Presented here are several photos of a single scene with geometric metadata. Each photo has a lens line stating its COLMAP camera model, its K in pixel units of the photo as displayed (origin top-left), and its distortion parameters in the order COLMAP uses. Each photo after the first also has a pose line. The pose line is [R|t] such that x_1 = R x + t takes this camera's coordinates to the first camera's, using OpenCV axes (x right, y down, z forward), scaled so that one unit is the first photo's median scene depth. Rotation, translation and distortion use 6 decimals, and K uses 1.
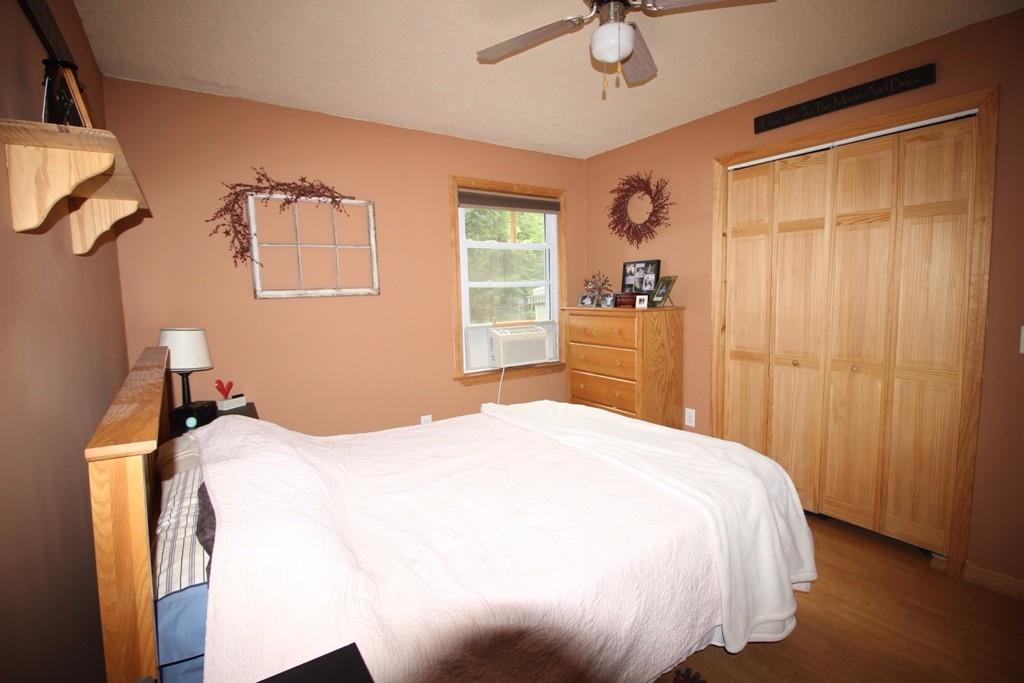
lens RADIAL K [[477.7, 0, 518.8], [0, 477.7, 334.6], [0, 0, 1]] dist [-0.001985, -0.015988]
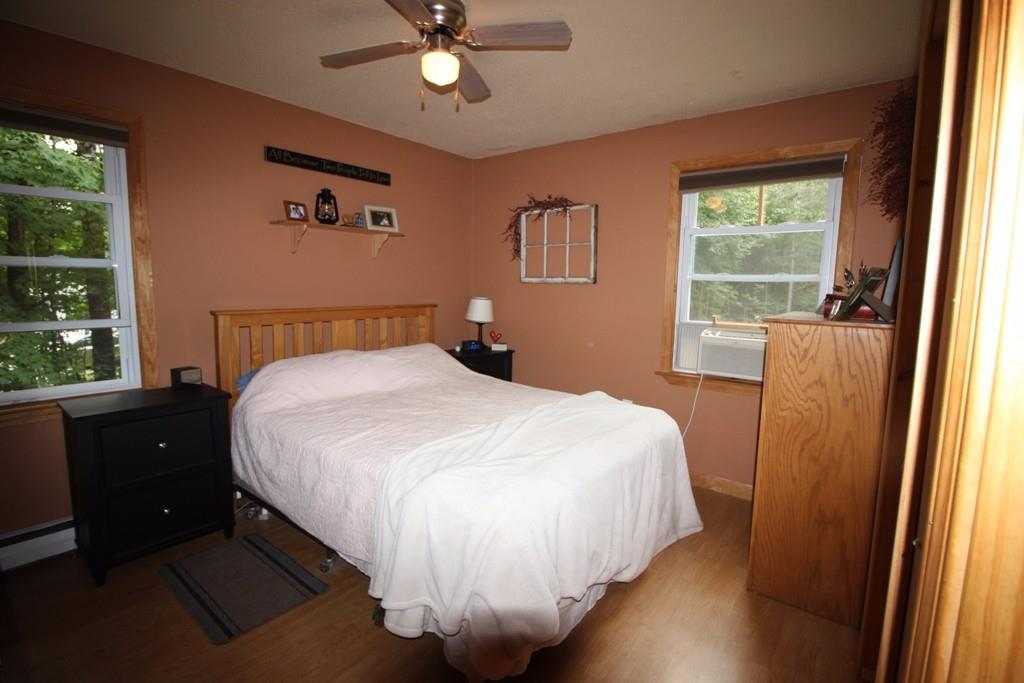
lens RADIAL K [[477.7, 0, 518.8], [0, 477.7, 334.6], [0, 0, 1]] dist [-0.001985, -0.015988]
pose [[0.294706, 0.132769, -0.946320, 0.825516], [-0.114365, 0.988084, 0.103012, -0.062541], [0.948720, 0.077867, 0.306378, 0.501546]]
